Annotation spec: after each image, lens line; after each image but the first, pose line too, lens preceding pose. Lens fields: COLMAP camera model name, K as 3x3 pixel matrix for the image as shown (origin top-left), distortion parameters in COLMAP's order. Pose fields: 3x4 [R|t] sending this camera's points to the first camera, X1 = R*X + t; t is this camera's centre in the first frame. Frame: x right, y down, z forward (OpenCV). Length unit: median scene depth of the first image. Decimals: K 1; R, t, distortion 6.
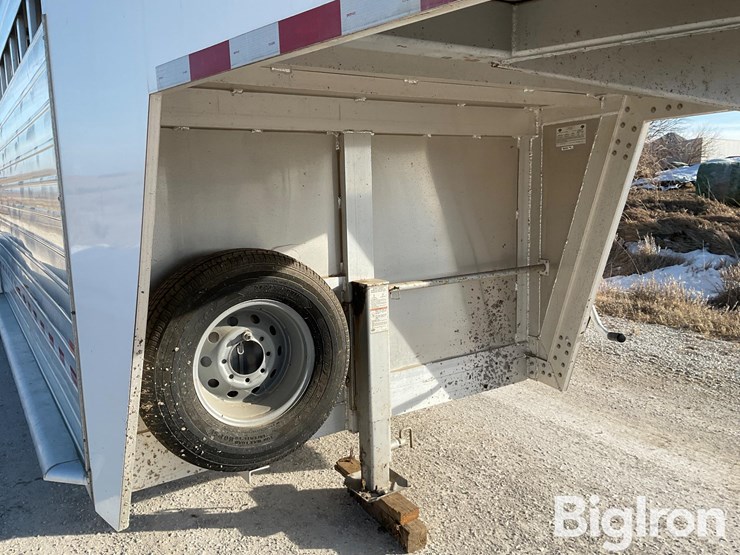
lens RADIAL K [[606.3, 0, 374.7], [0, 606.3, 276.8], [0, 0, 1]] dist [0.112907, -0.202793]
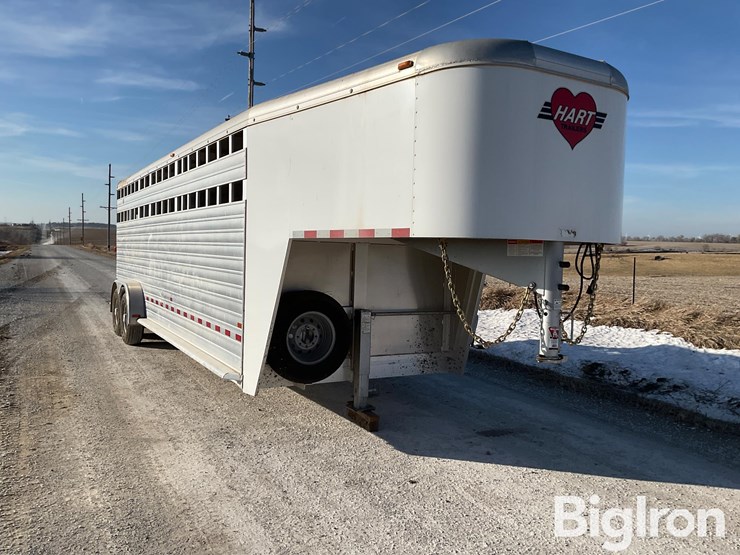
lens RADIAL K [[617.6, 0, 371.5], [0, 617.6, 295.7], [0, 0, 1]] dist [-0.012558, -0.011532]
pose [[0.996138, 0.067475, -0.056171, 0.145905], [-0.071659, 0.994519, -0.076140, 0.128668], [0.050726, 0.079871, 0.995514, -1.251435]]
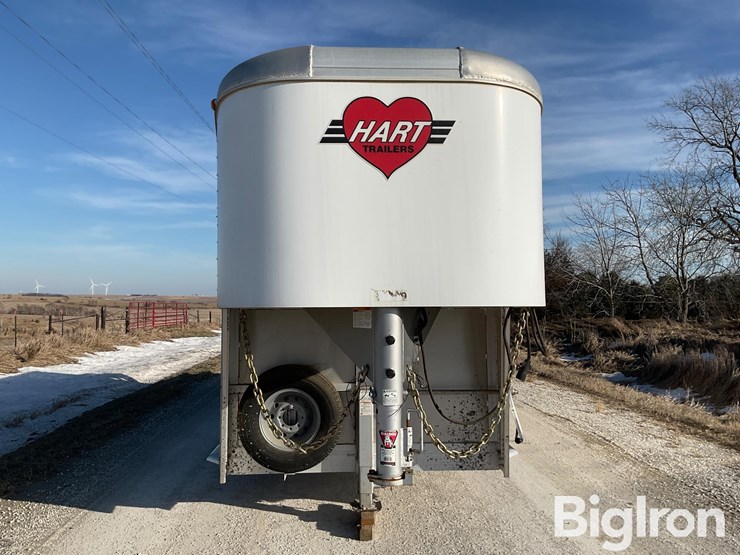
lens RADIAL K [[606.3, 0, 374.7], [0, 606.3, 276.8], [0, 0, 1]] dist [0.112907, -0.202793]
pose [[0.870777, 0.002771, -0.491671, 0.973811], [-0.095940, 0.981720, -0.164381, -0.022516], [0.482228, 0.190310, 0.855125, -0.676782]]
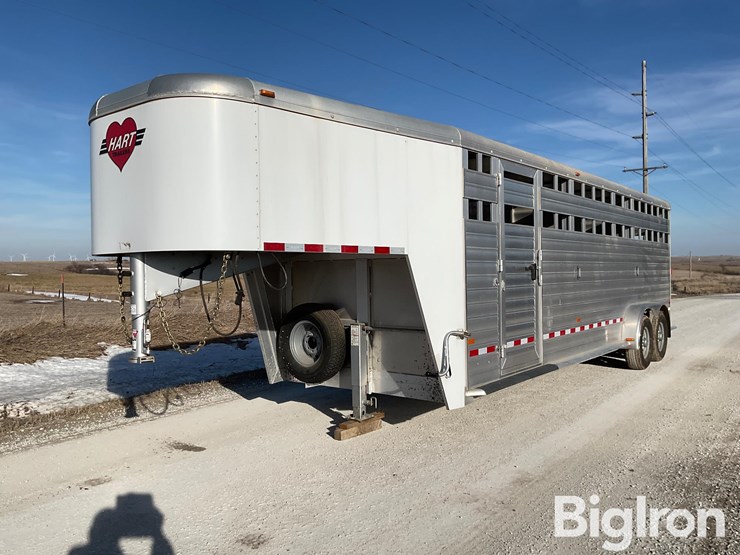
lens RADIAL K [[617.6, 0, 371.5], [0, 617.6, 295.7], [0, 0, 1]] dist [-0.012558, -0.011532]
pose [[0.332202, 0.066399, -0.940868, 2.247619], [-0.144086, 0.989384, 0.018949, -0.151060], [0.932138, 0.129271, 0.338242, 0.259989]]
